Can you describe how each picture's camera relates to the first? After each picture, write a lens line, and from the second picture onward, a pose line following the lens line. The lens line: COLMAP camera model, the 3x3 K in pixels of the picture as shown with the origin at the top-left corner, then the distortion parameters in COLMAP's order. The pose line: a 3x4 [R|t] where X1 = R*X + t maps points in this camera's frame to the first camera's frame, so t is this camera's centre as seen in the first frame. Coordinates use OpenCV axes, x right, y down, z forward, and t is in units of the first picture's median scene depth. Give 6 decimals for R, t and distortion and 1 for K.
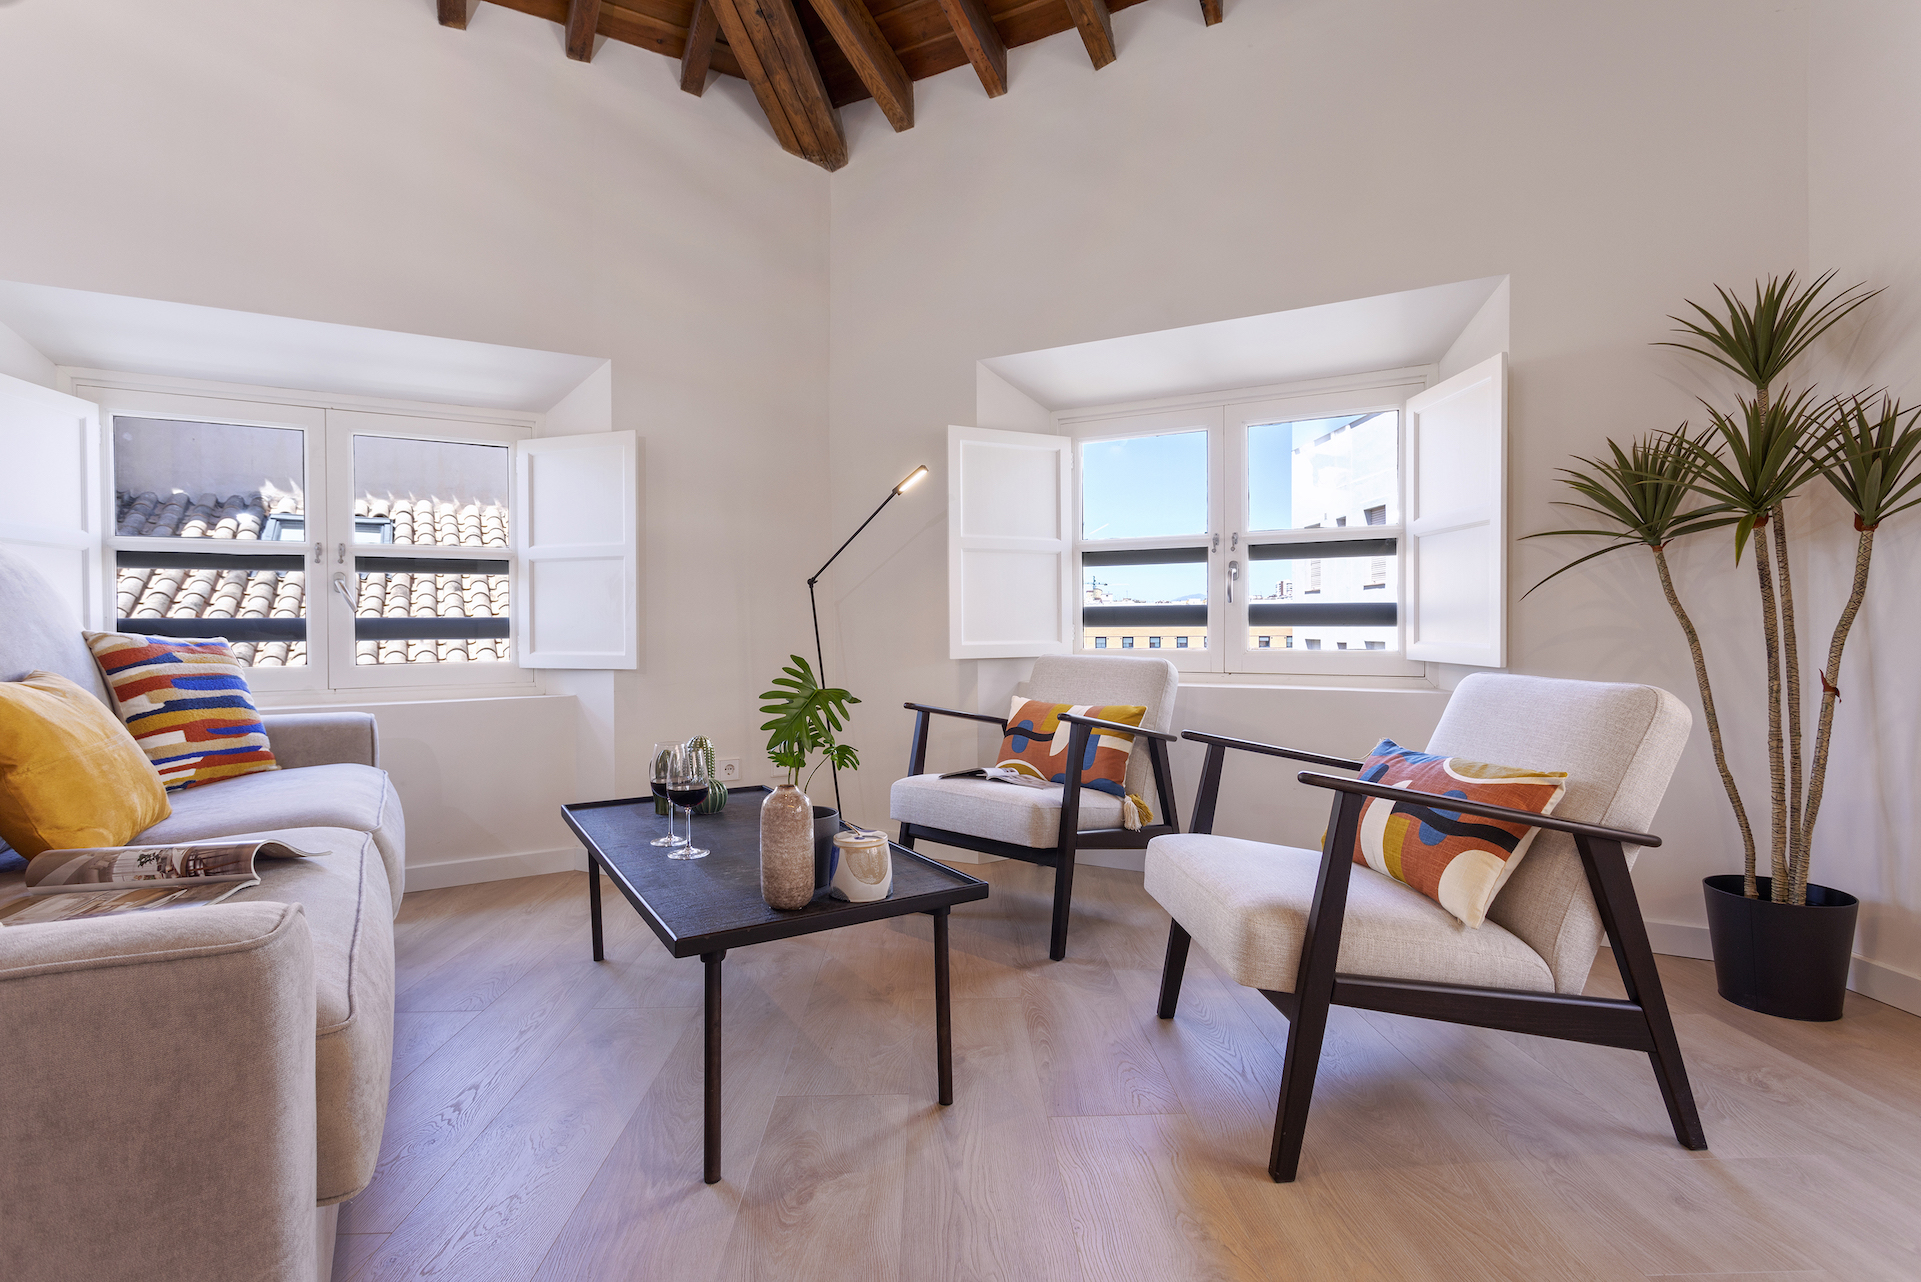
lens RADIAL K [[918.6, 0, 968.0], [0, 918.6, 619.4], [0, 0, 1]] dist [-0.002124, -0.000080]
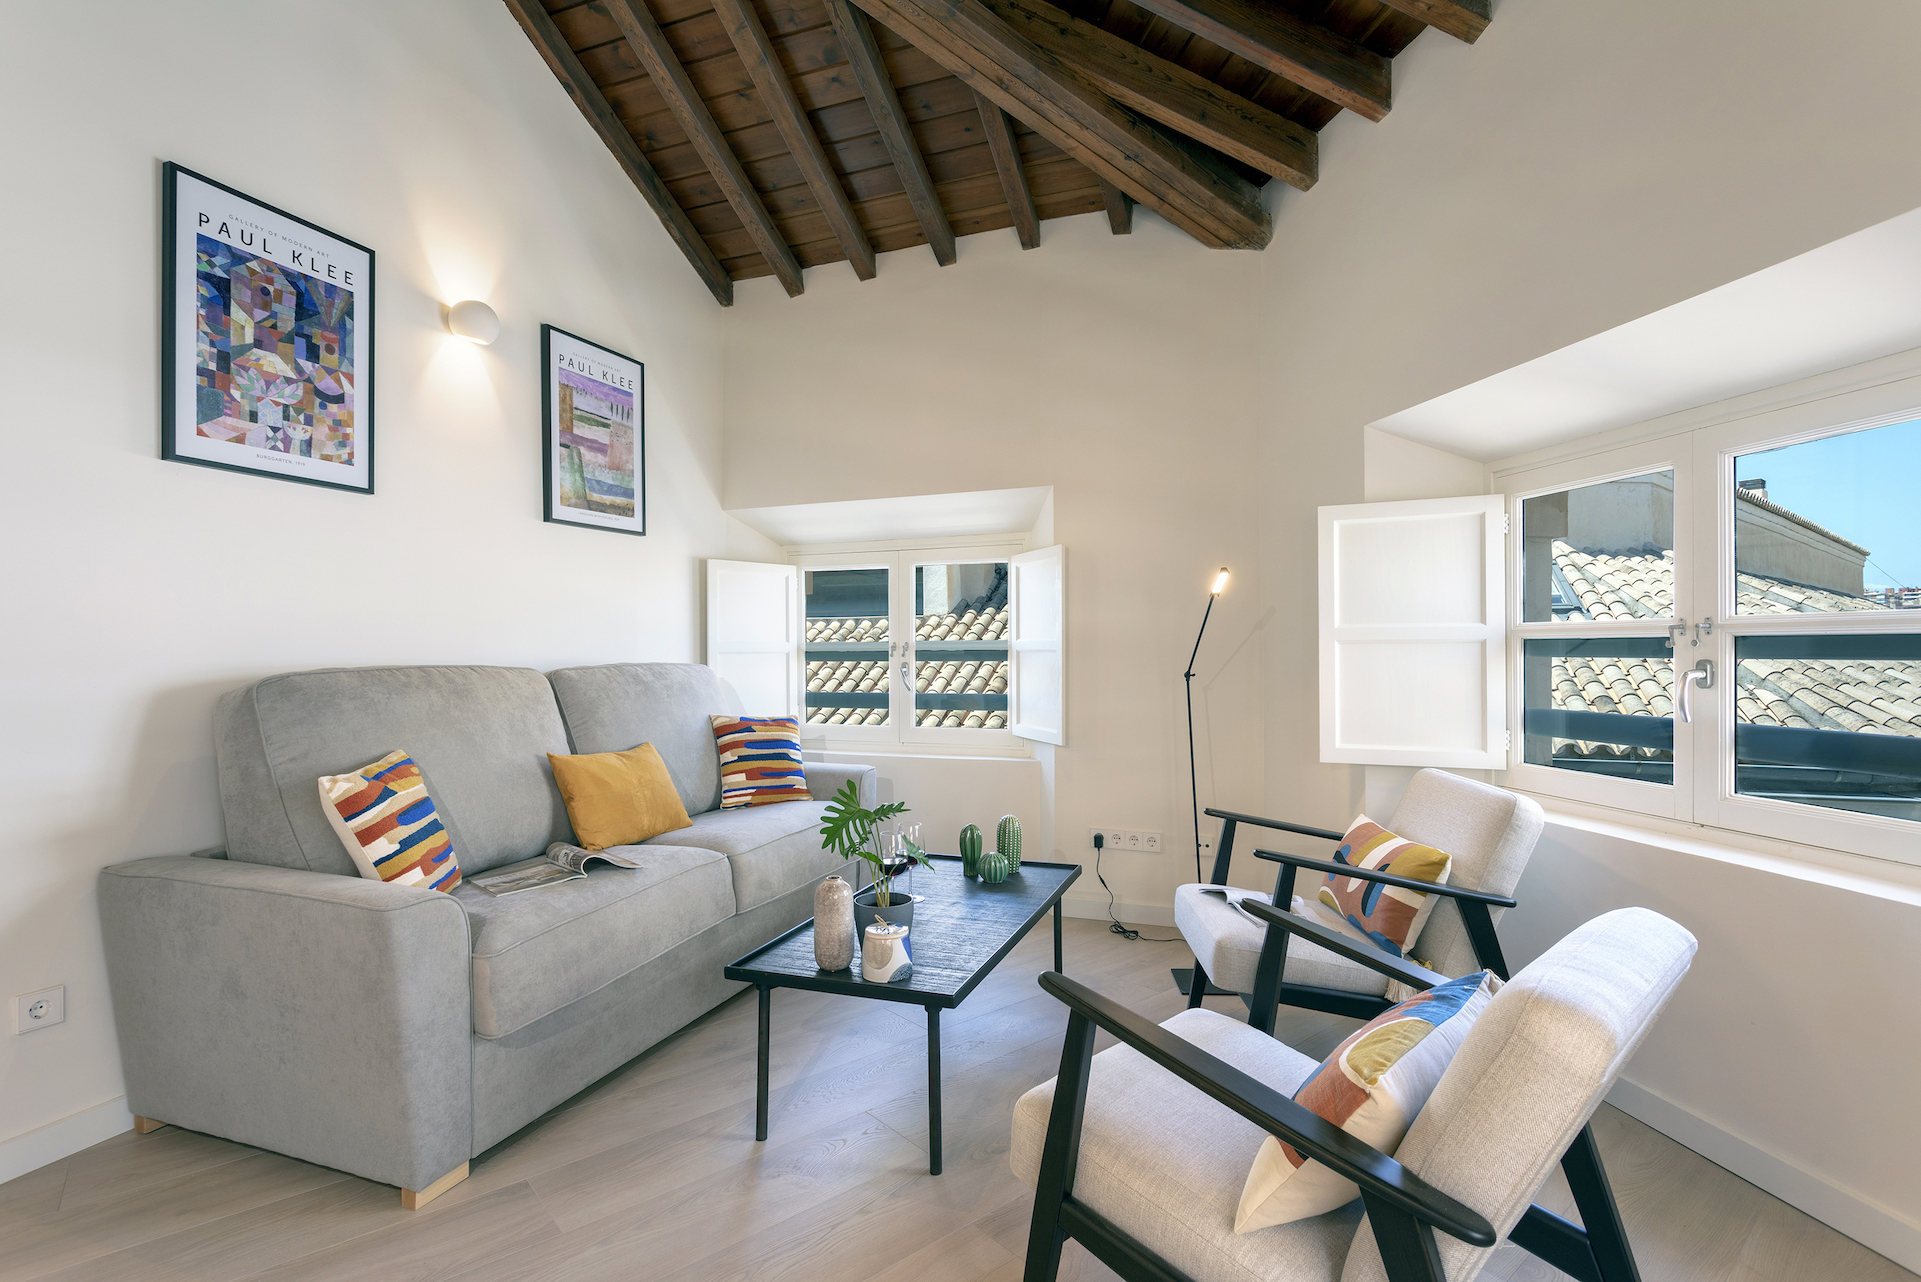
lens RADIAL K [[918.6, 0, 960.5], [0, 918.6, 641.0], [0, 0, 1]] dist [0.000348, 0.000069]
pose [[0.626053, -0.004522, -0.779768, 0.630957], [0.002482, 0.999990, -0.003807, -0.101513], [0.779777, 0.000447, 0.626058, 0.201447]]
